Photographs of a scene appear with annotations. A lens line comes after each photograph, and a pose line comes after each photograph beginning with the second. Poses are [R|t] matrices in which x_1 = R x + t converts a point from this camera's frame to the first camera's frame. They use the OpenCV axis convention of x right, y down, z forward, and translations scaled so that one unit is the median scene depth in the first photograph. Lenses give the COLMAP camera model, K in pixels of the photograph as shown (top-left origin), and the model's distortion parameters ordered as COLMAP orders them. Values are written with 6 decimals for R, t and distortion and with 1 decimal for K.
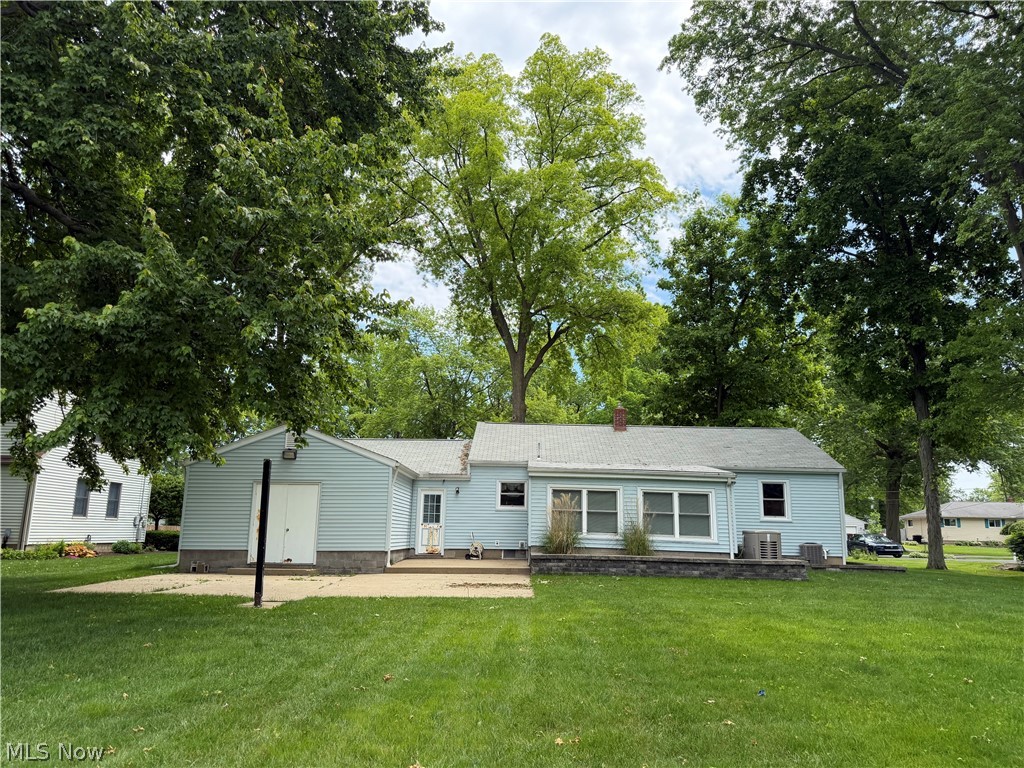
lens RADIAL K [[721.4, 0, 512.0], [0, 721.4, 384.0], [0, 0, 1]] dist [-0.001068, -0.001738]
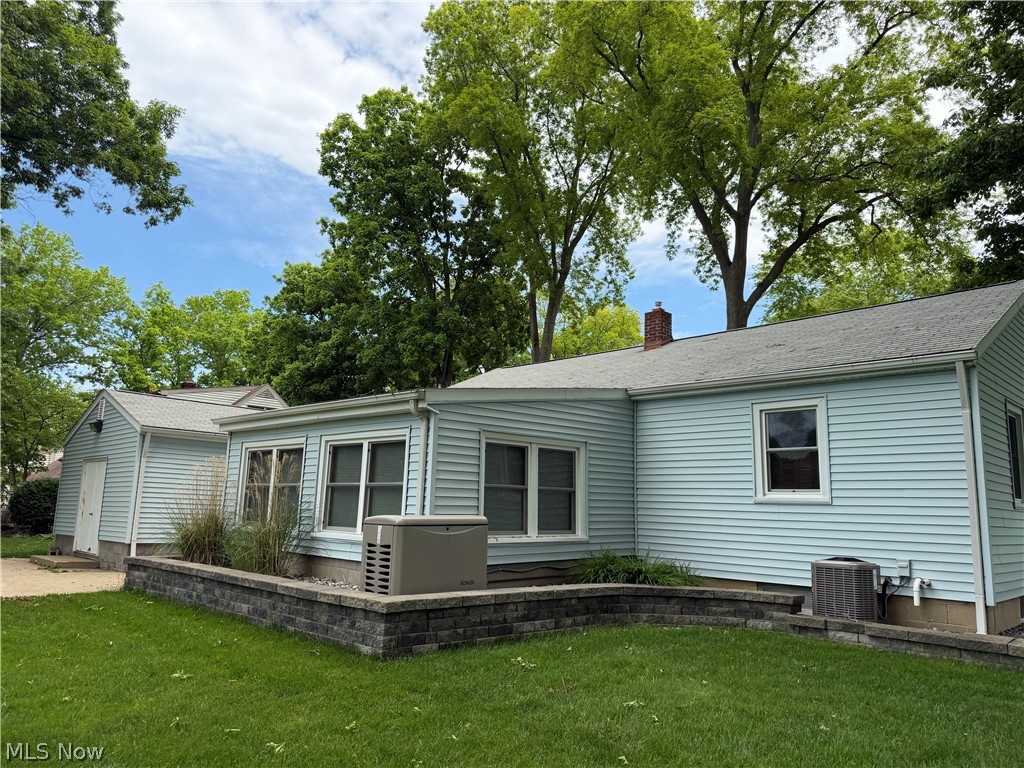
lens RADIAL K [[721.4, 0, 512.0], [0, 721.4, 384.0], [0, 0, 1]] dist [-0.001068, -0.001738]
pose [[0.685883, -0.120924, -0.717594, 0.565032], [0.127873, 0.990781, -0.044737, 0.124225], [0.716389, -0.061077, 0.695023, 0.620601]]
